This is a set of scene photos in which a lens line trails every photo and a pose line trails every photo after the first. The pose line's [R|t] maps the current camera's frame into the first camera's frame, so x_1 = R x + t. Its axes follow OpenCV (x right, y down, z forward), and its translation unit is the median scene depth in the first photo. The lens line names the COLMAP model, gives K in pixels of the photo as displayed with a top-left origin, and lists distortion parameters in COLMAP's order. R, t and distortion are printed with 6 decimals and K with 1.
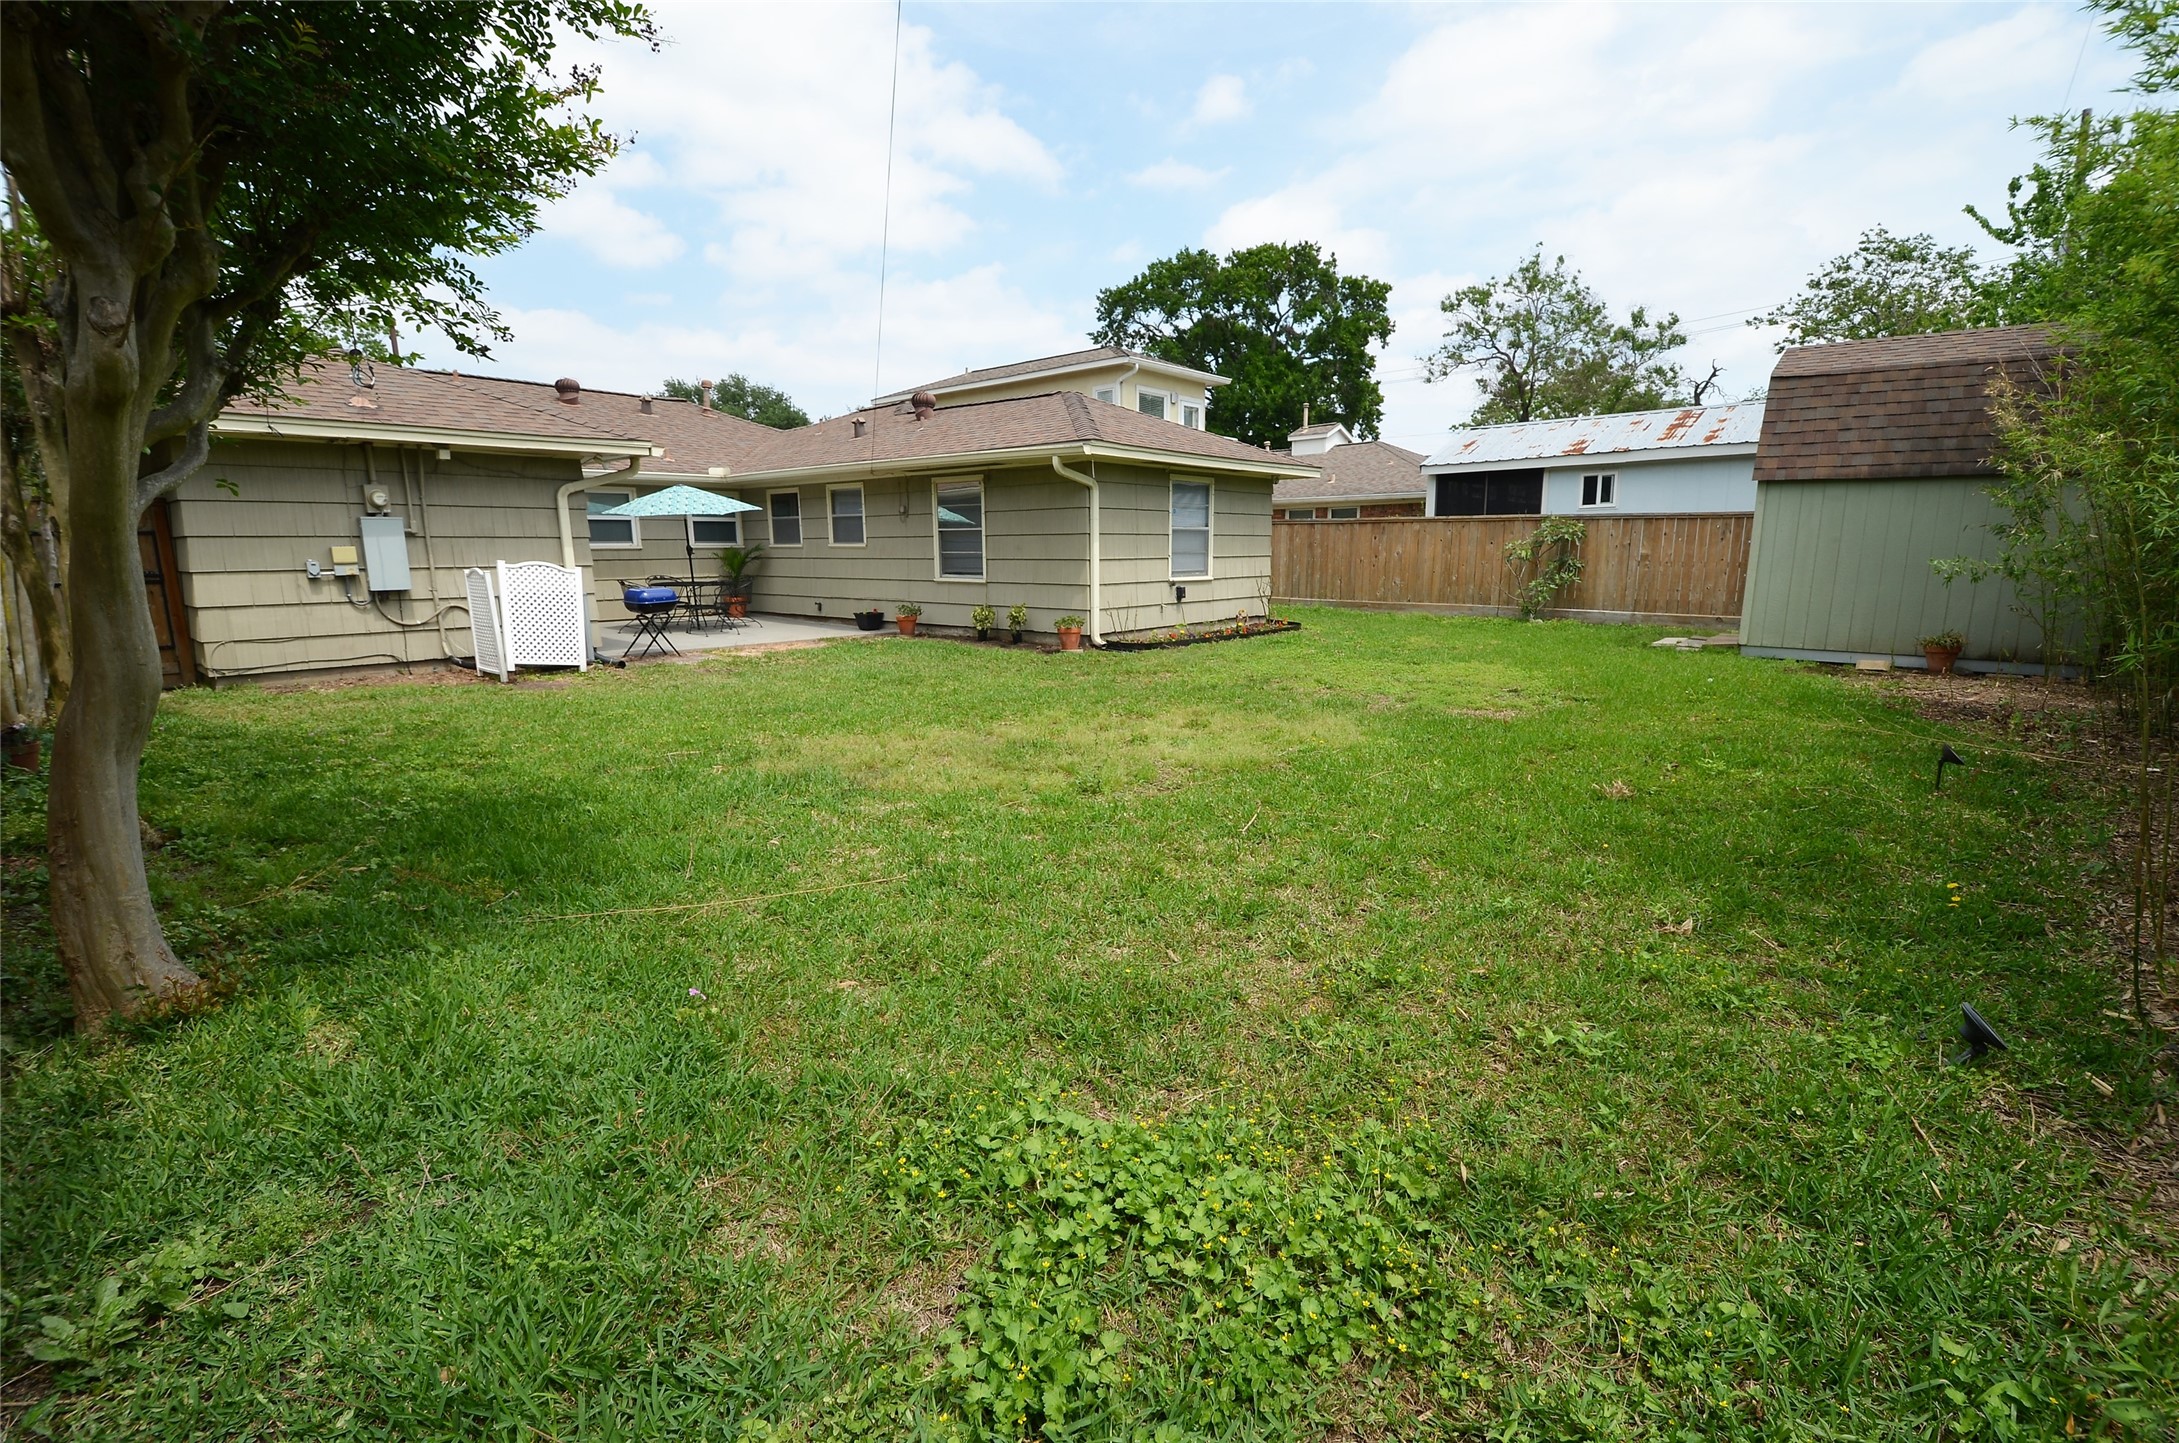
lens RADIAL K [[941.9, 0, 1089.5], [0, 941.9, 721.5], [0, 0, 1]] dist [-0.000322, -0.000102]
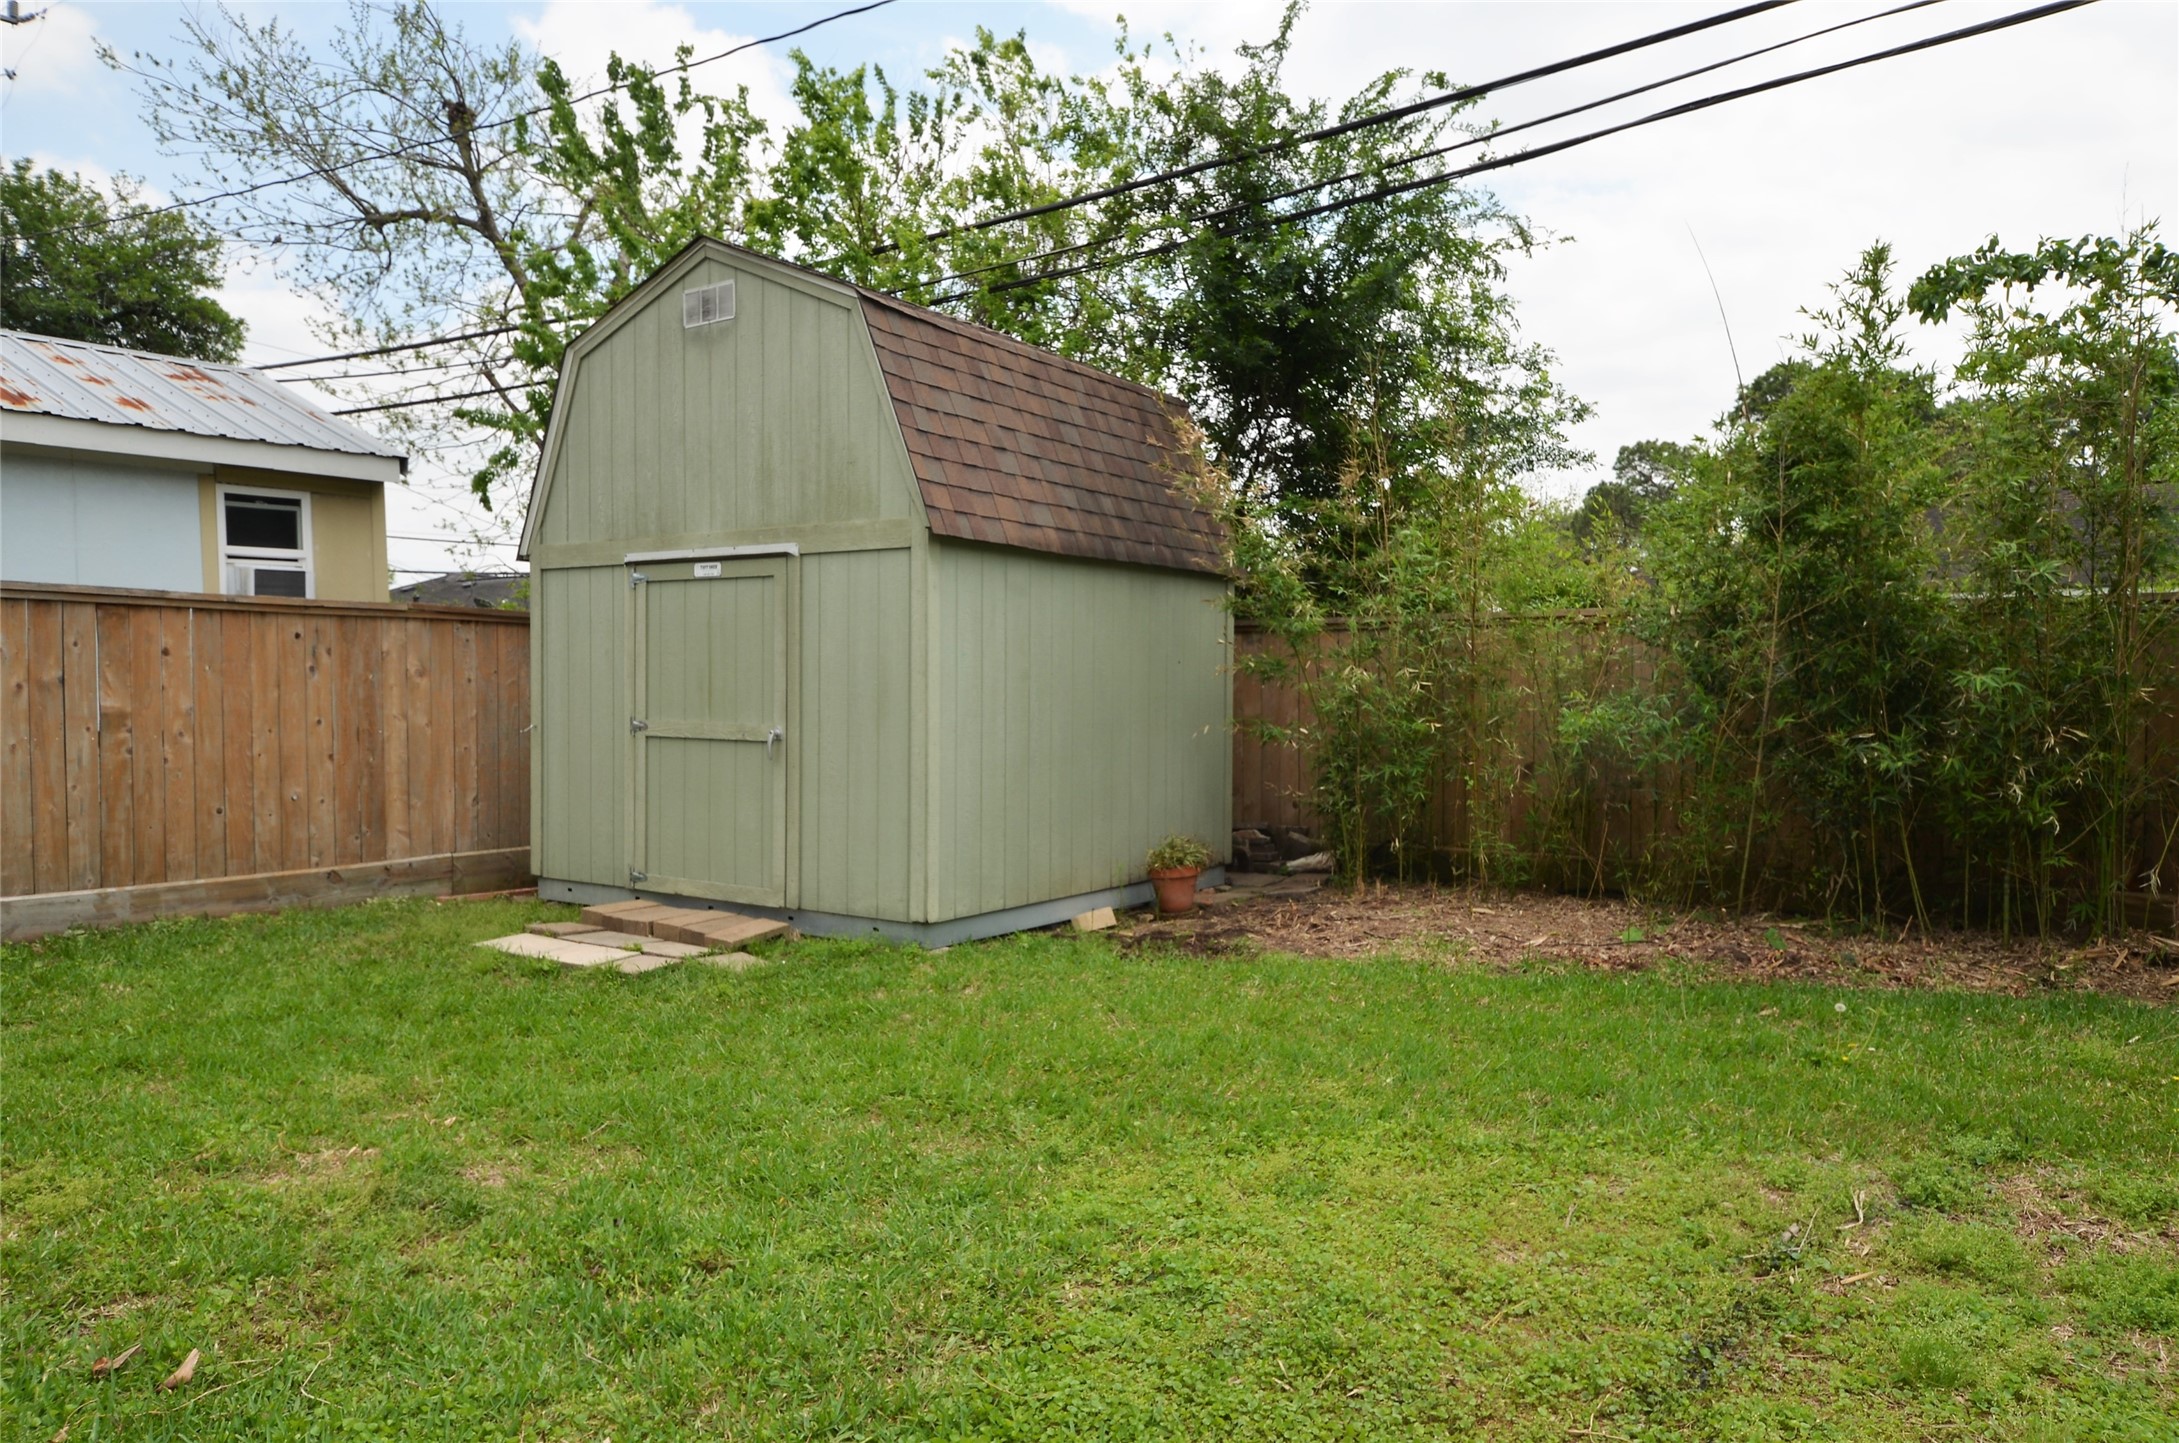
lens RADIAL K [[1495.6, 0, 1089.5], [0, 1495.6, 721.5], [0, 0, 1]] dist [-0.000377, -0.000447]
pose [[-0.132209, -0.020342, 0.991013, 0.028949], [0.178878, 0.982885, 0.044039, -0.138936], [-0.974948, 0.183092, -0.126307, 0.750779]]
